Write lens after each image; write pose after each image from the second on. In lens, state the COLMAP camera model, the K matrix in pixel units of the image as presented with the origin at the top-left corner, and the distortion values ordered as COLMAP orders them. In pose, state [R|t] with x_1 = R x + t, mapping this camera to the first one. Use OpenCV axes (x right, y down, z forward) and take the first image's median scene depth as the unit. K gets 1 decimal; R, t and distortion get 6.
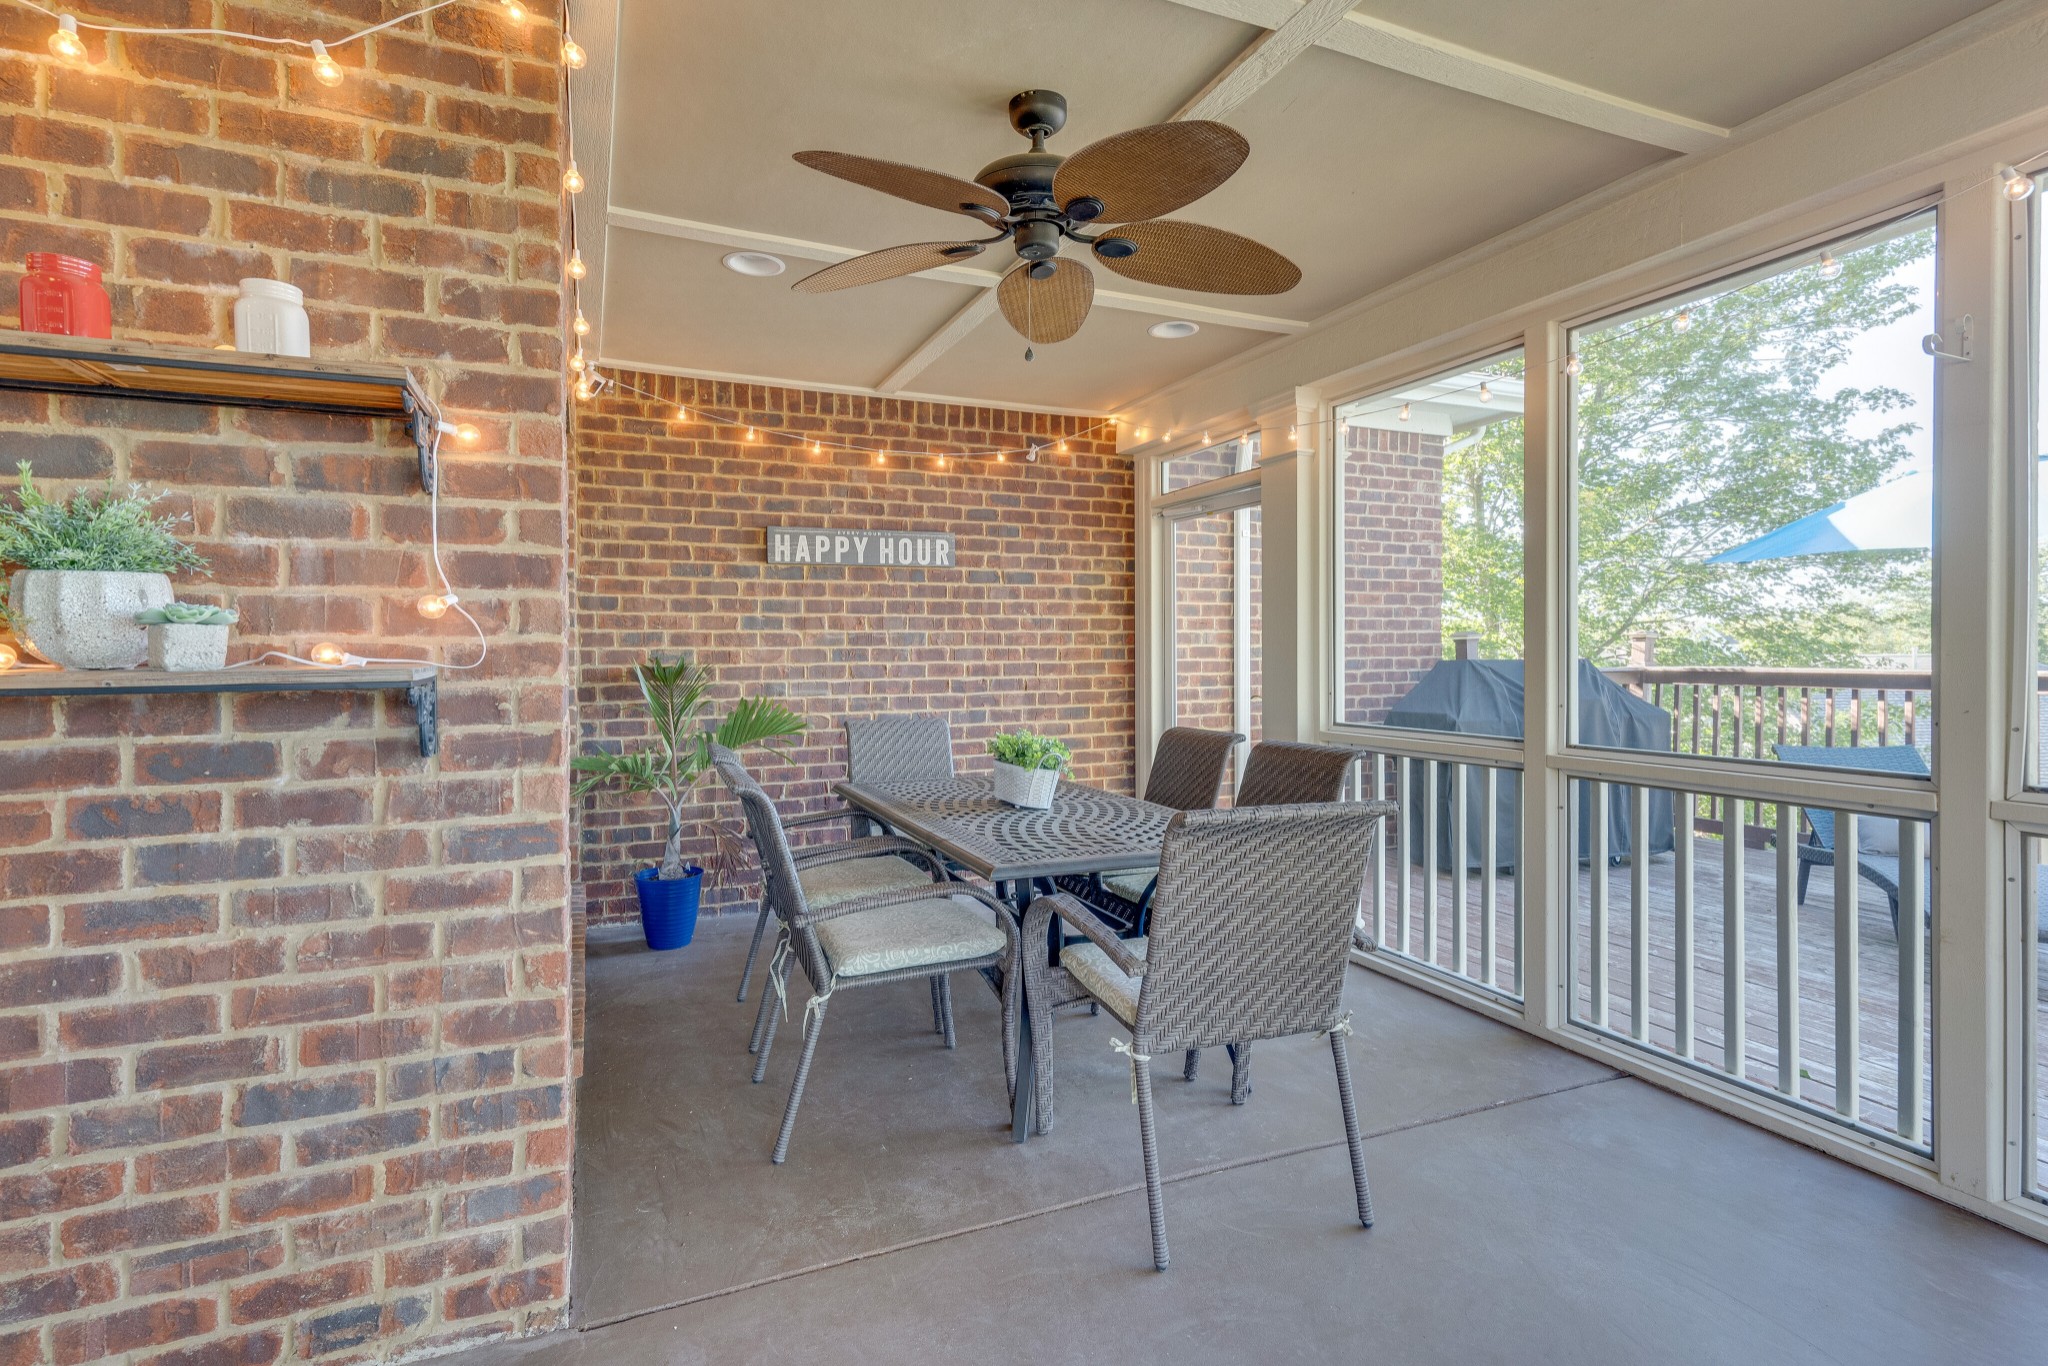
lens RADIAL K [[947.9, 0, 1028.3], [0, 947.9, 670.8], [0, 0, 1]] dist [-0.012438, 0.002047]
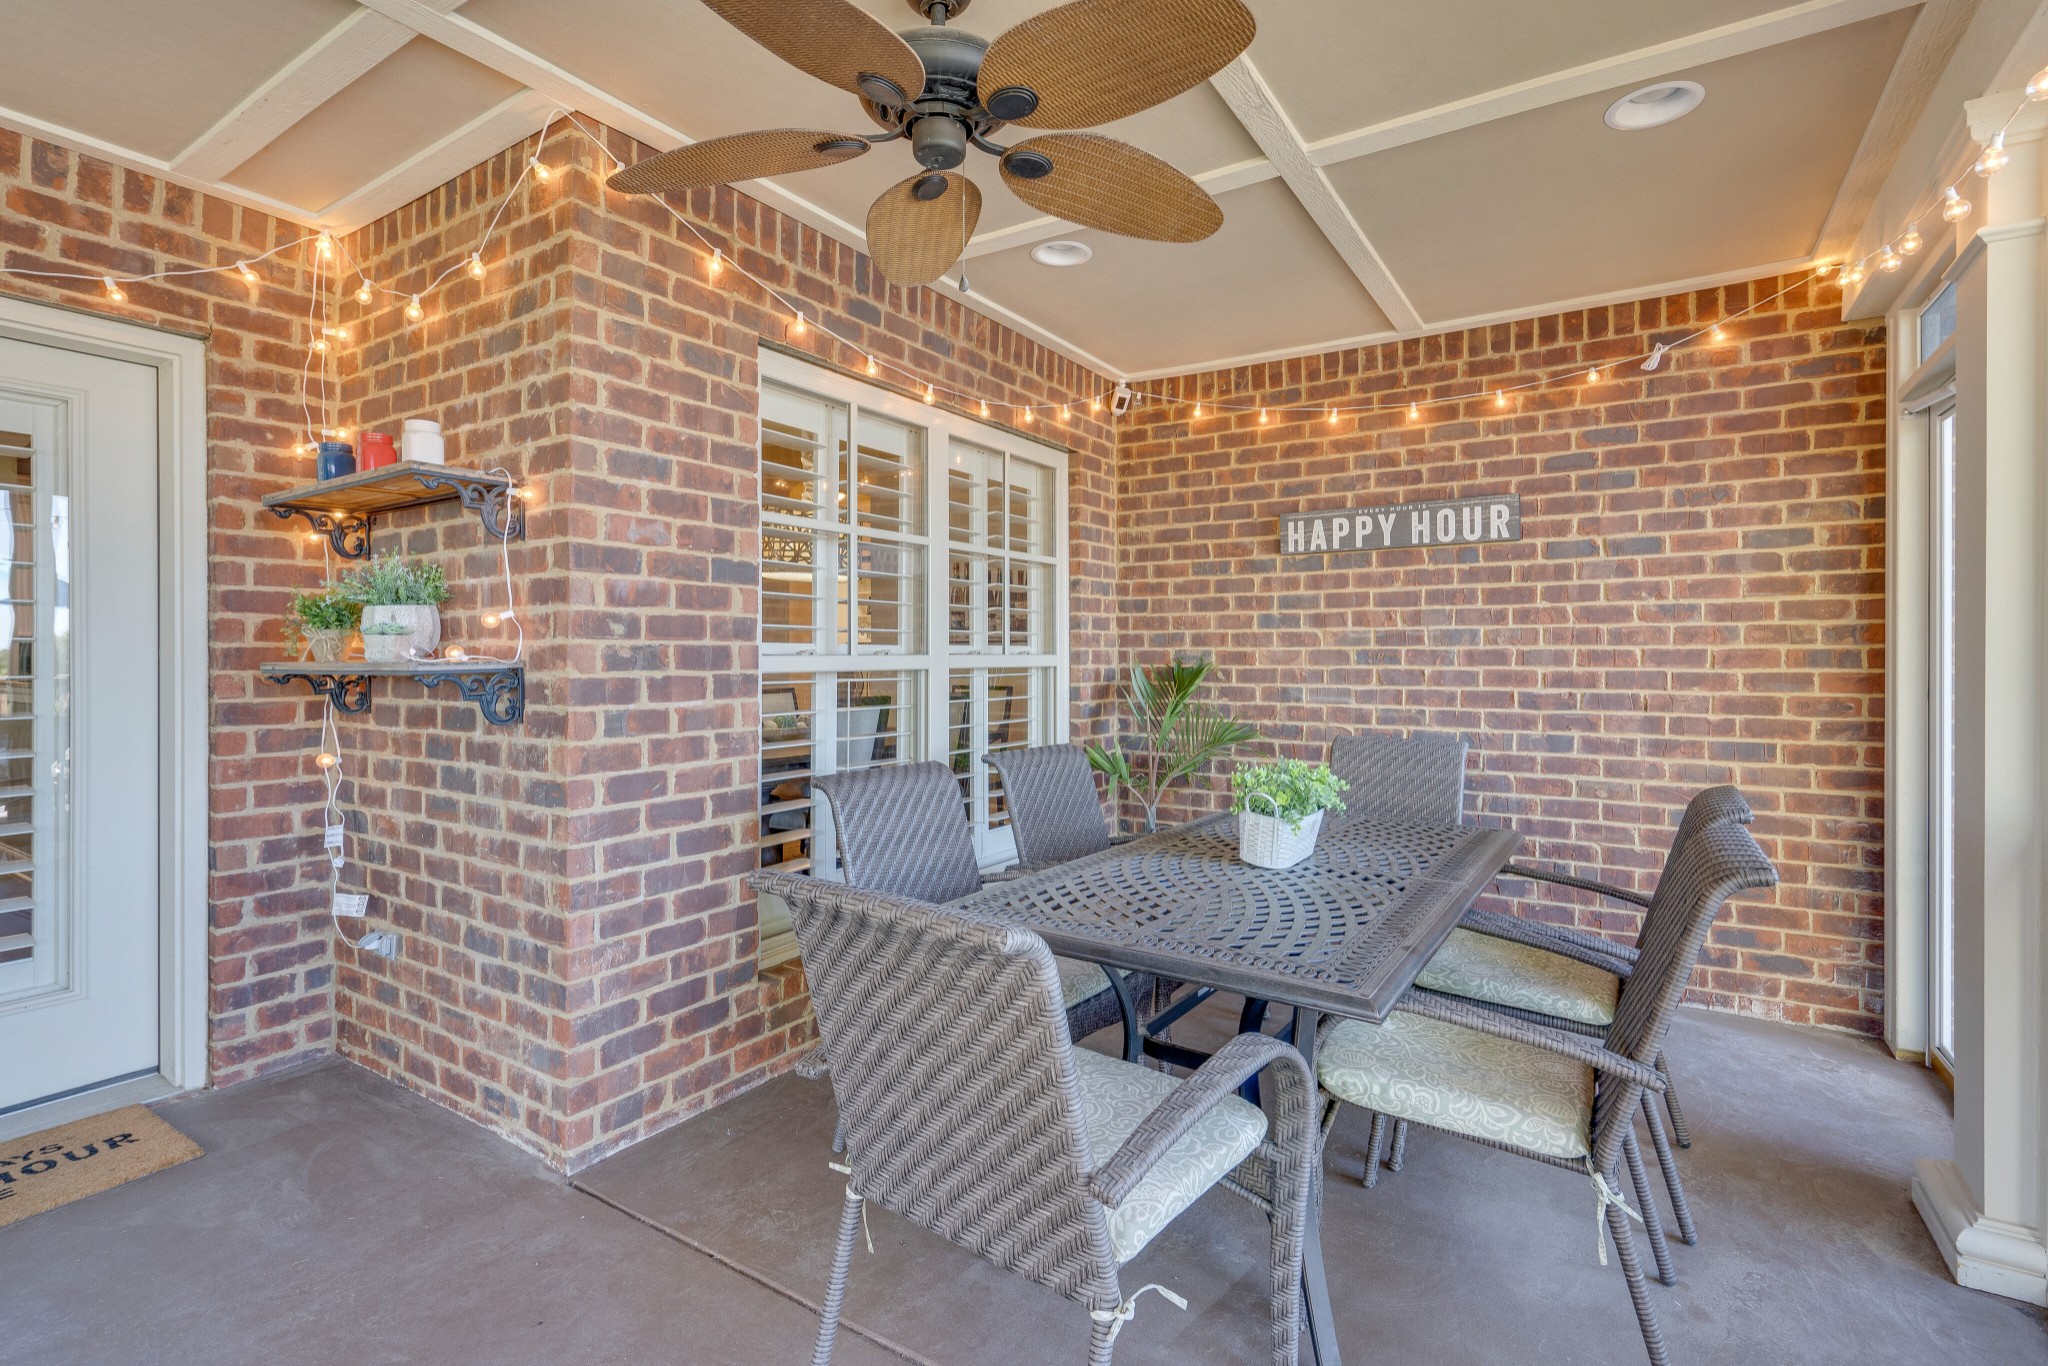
lens RADIAL K [[947.9, 0, 1026.5], [0, 947.9, 669.9], [0, 0, 1]] dist [-0.012438, 0.002047]
pose [[0.567406, 0.019689, -0.823203, 0.320048], [-0.020194, 0.999746, 0.009993, -0.007302], [0.823191, 0.010954, 0.567659, 0.271592]]
